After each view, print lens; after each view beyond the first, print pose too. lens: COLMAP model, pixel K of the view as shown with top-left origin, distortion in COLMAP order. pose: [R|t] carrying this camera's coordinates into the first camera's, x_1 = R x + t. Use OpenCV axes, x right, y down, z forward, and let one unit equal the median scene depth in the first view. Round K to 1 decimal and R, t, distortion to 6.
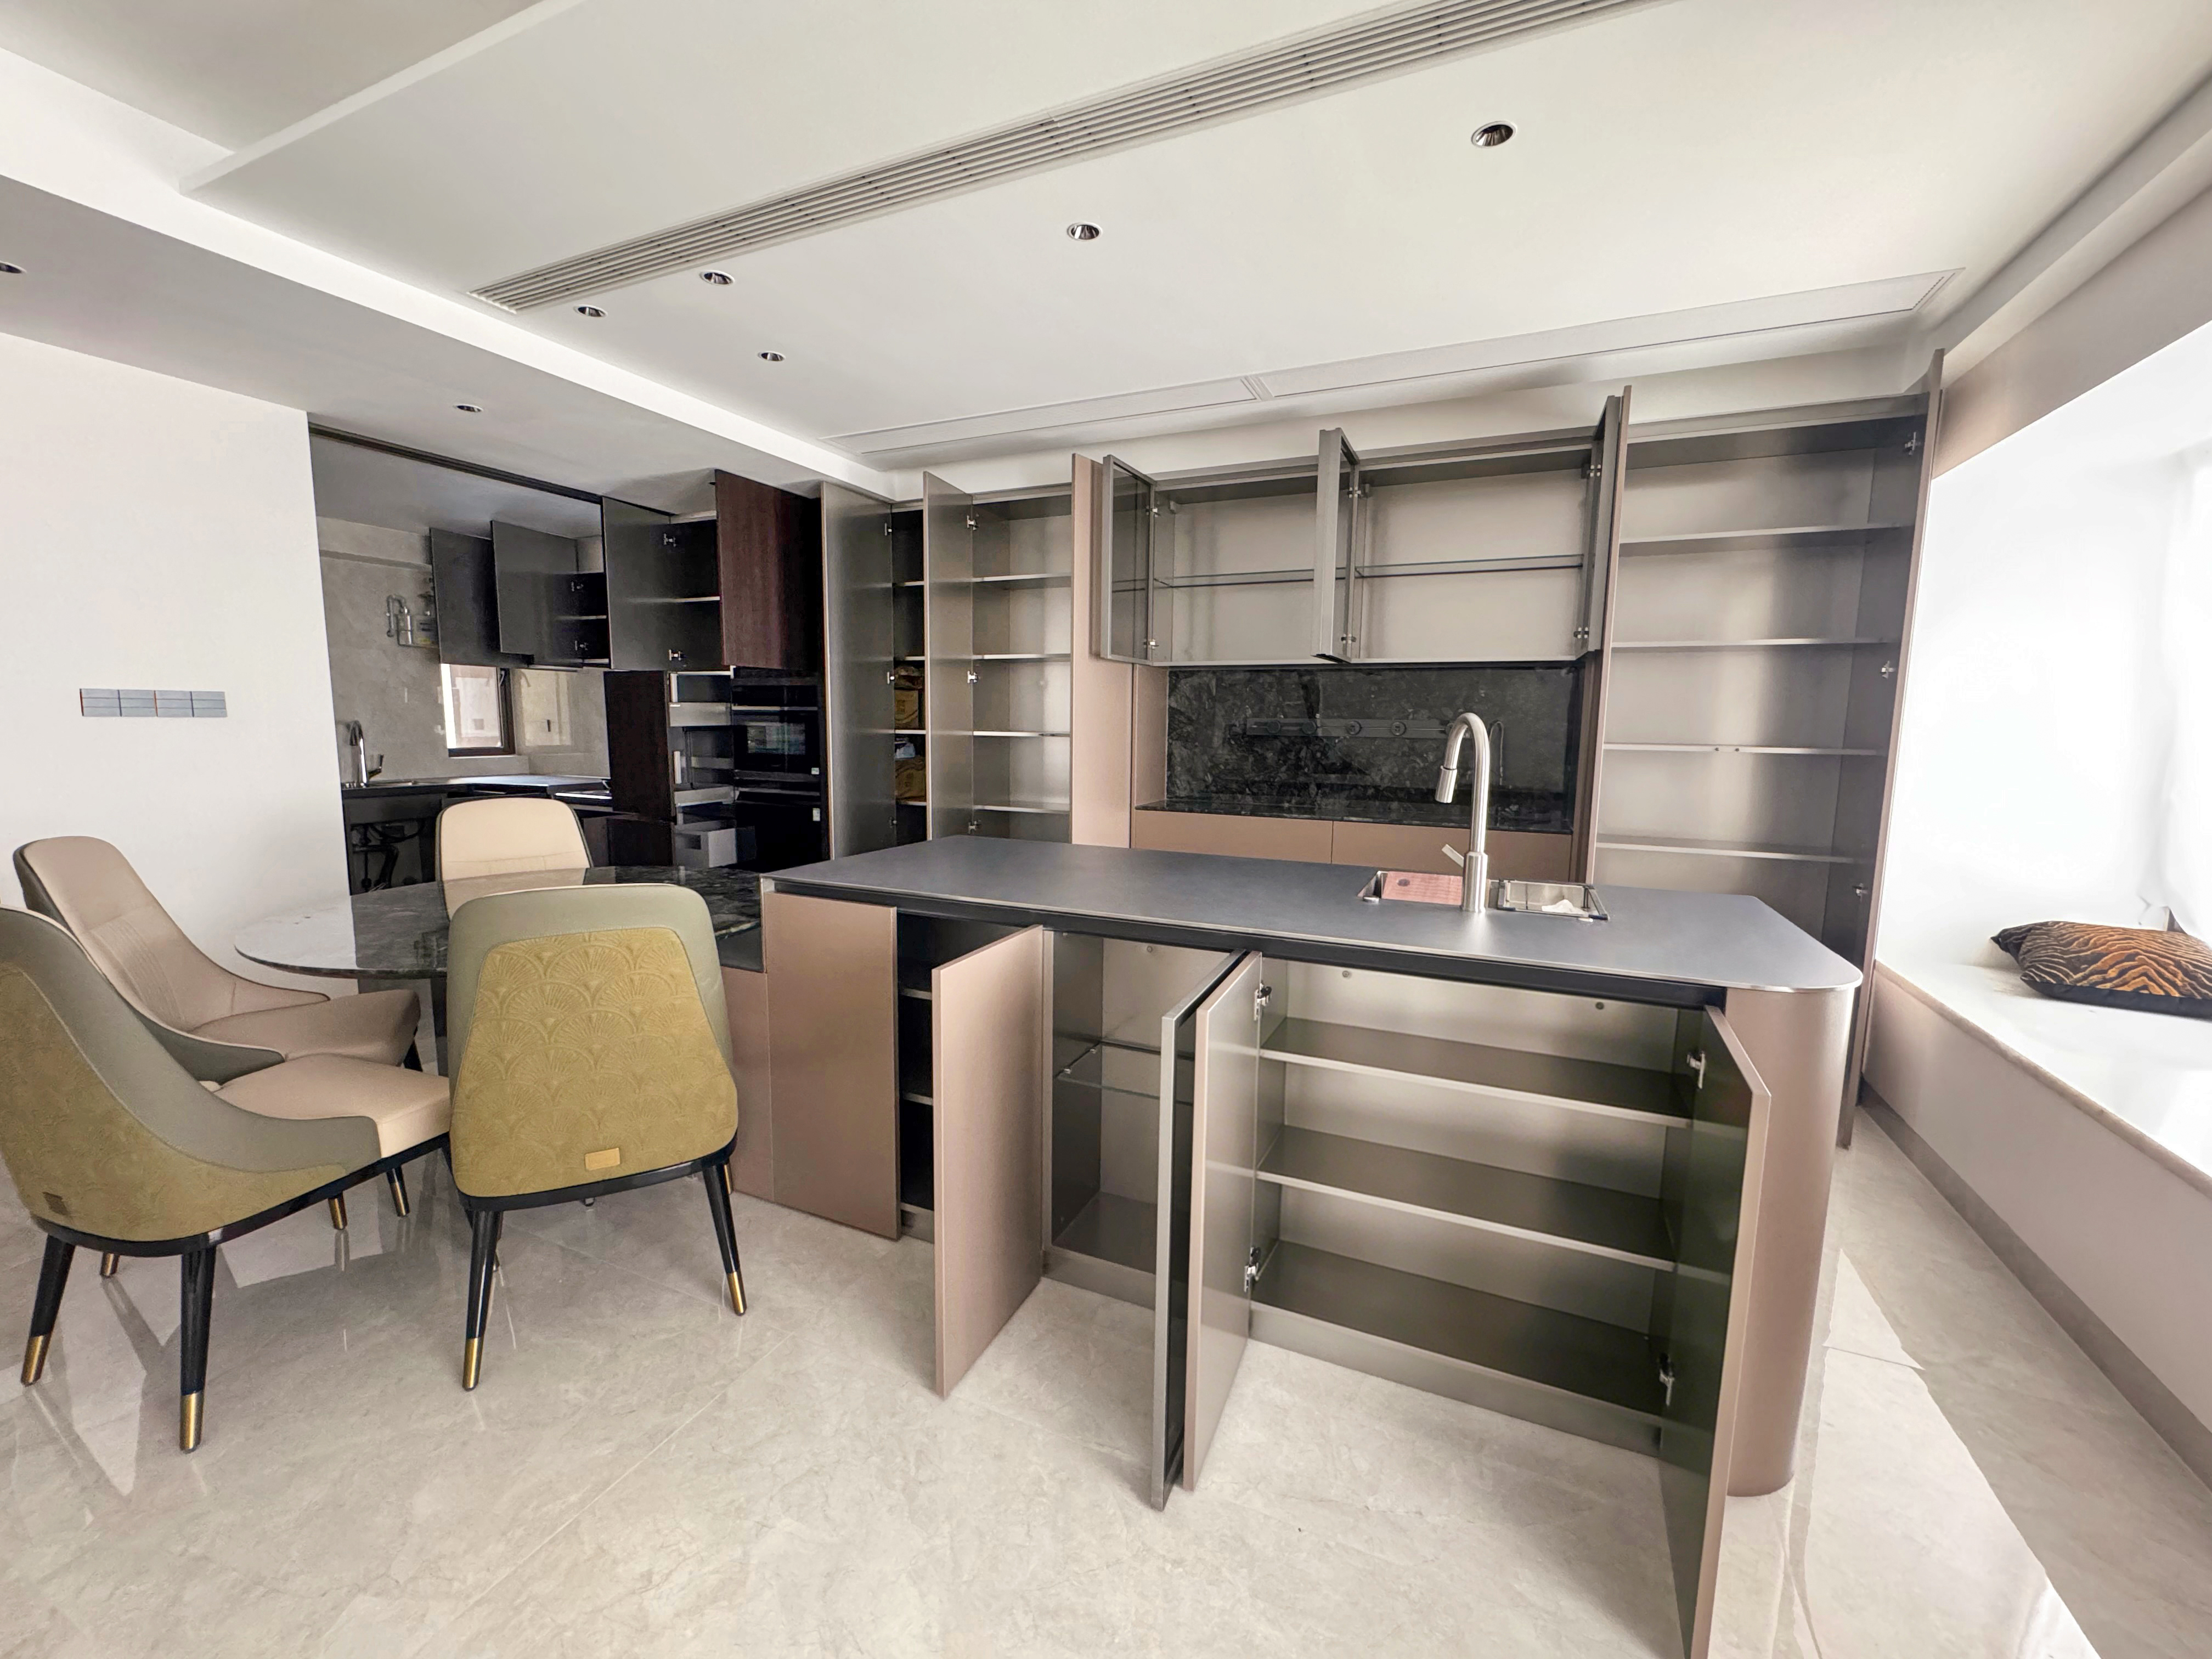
lens RADIAL K [[869.6, 0, 1106.0], [0, 869.6, 829.5], [0, 0, 1]] dist [-0.026260, 0.000558]
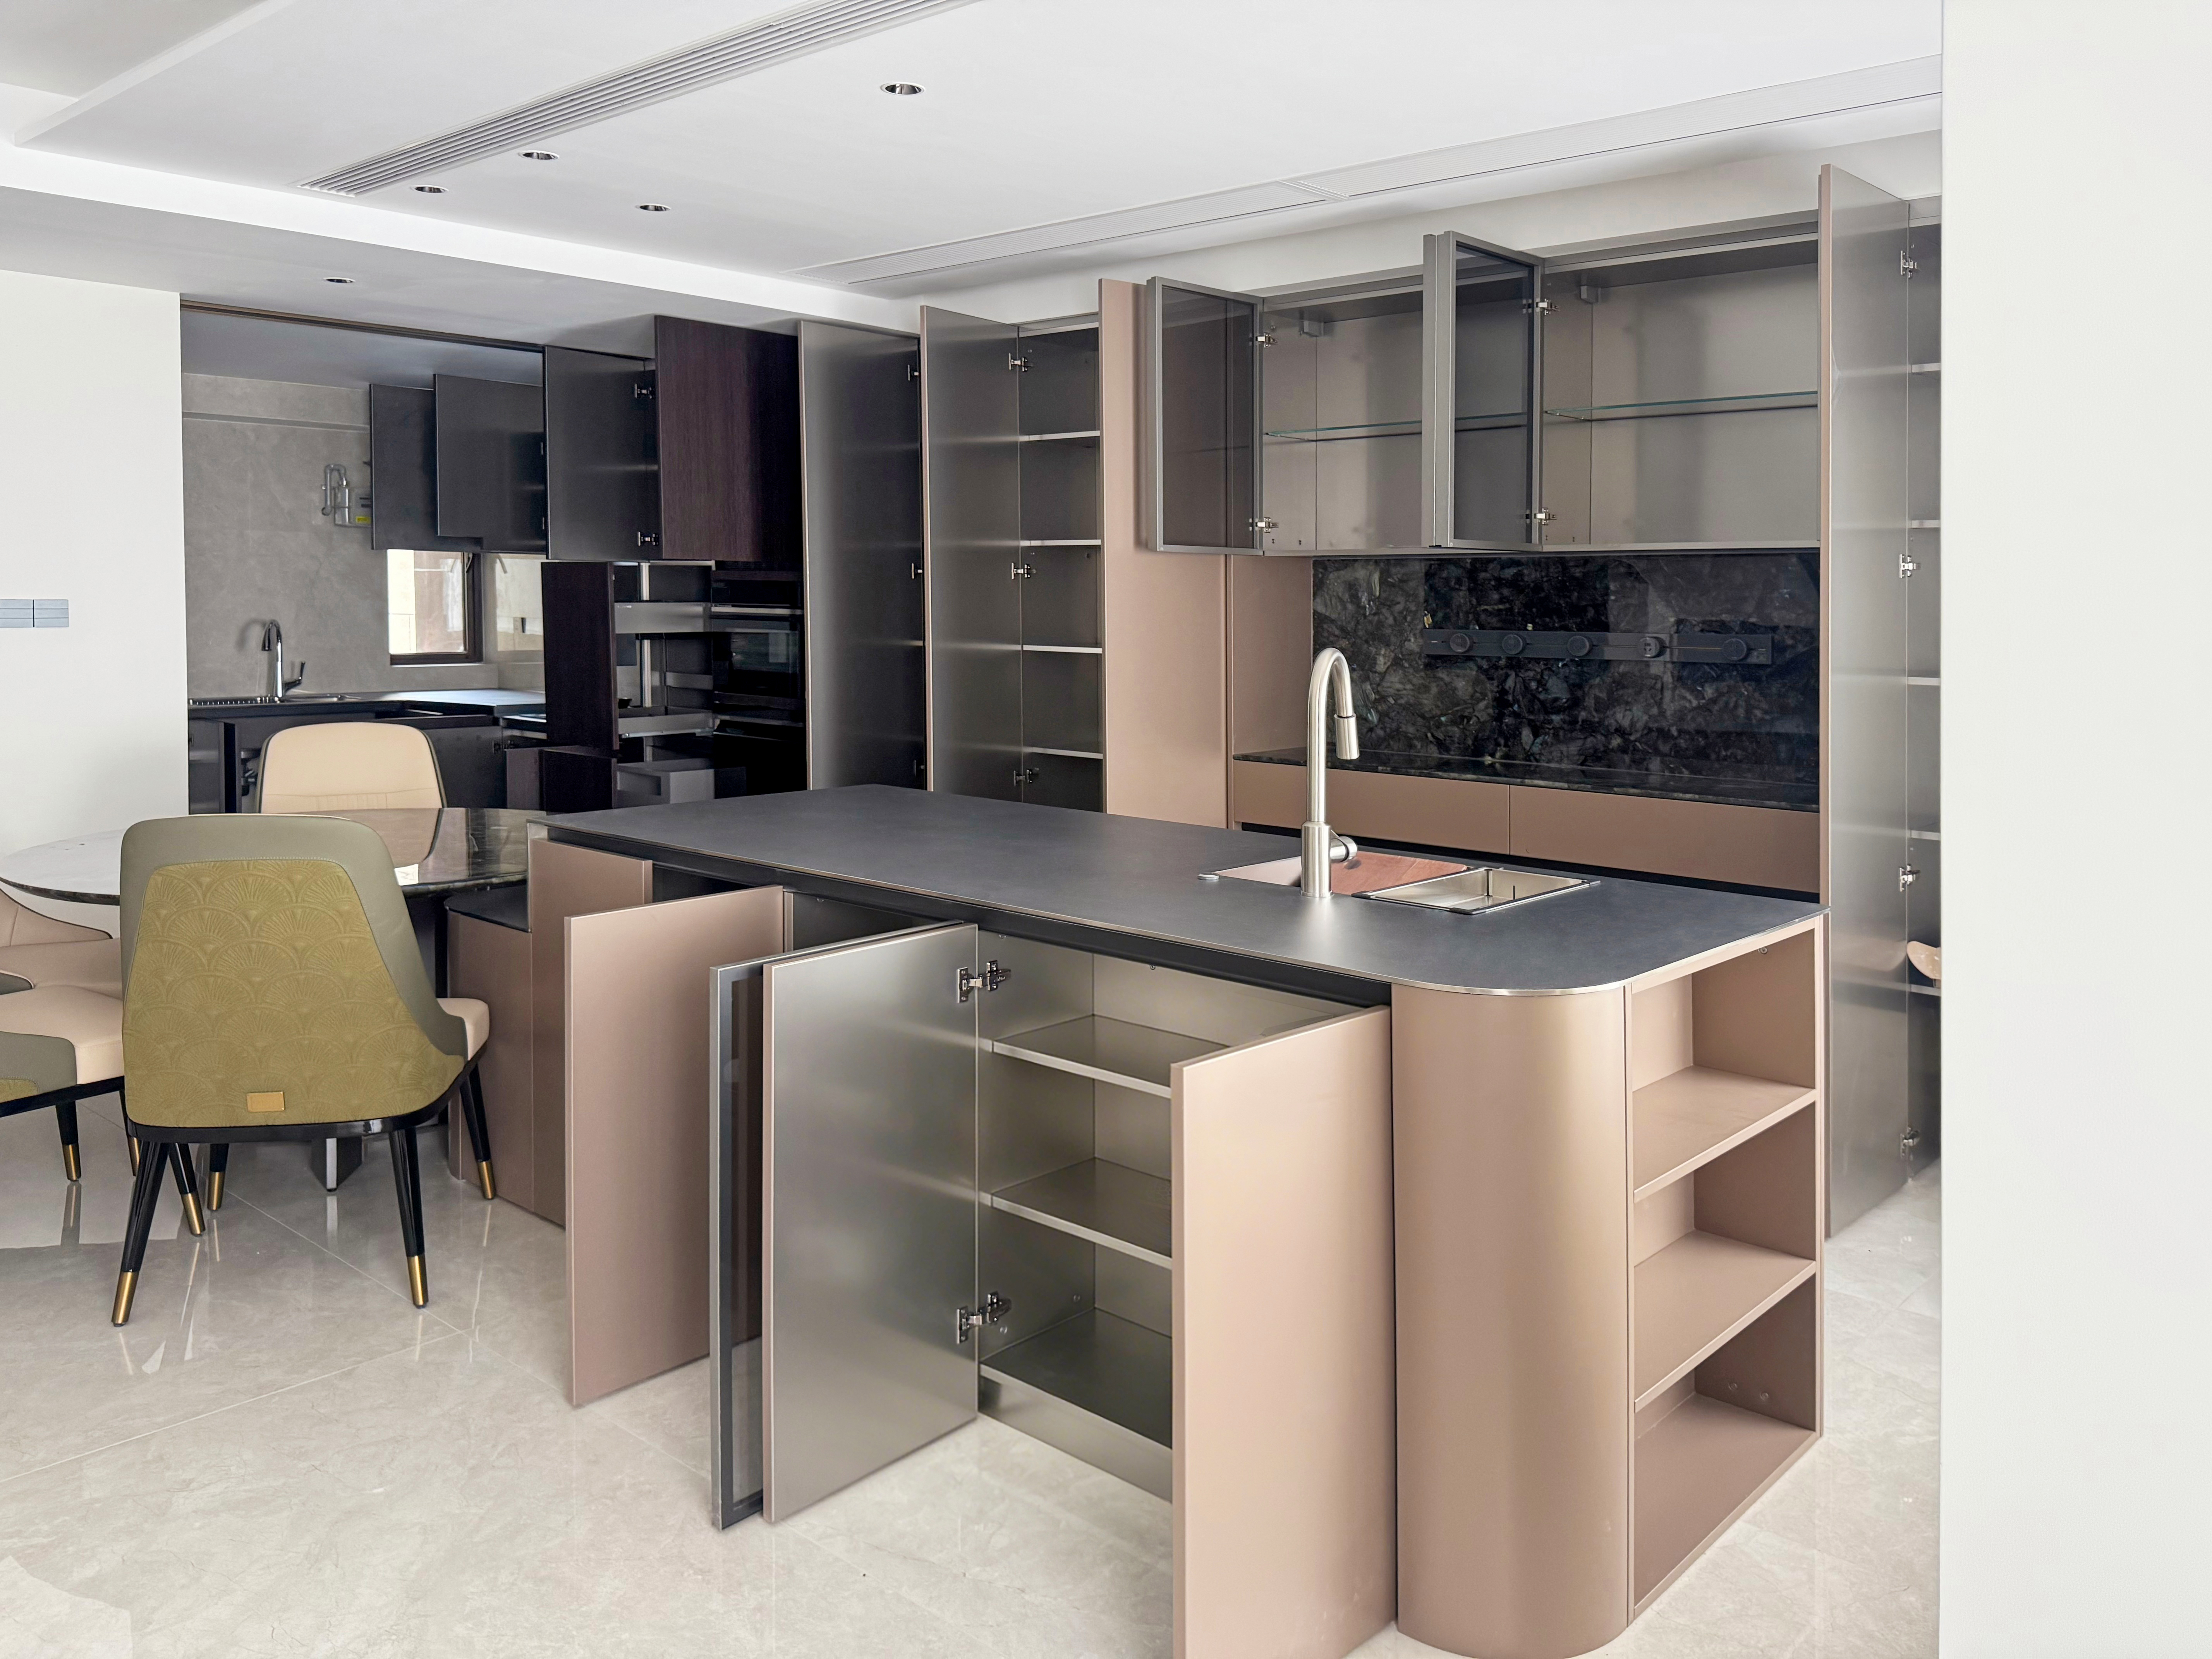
lens RADIAL K [[1342.9, 0, 1099.4], [0, 1342.9, 690.7], [0, 0, 1]] dist [0.006350, -0.022466]
pose [[0.978434, 0.019025, -0.205683, 0.160912], [-0.033755, 0.997090, -0.068346, -0.001068], [0.203784, 0.073815, 0.976229, -0.079733]]
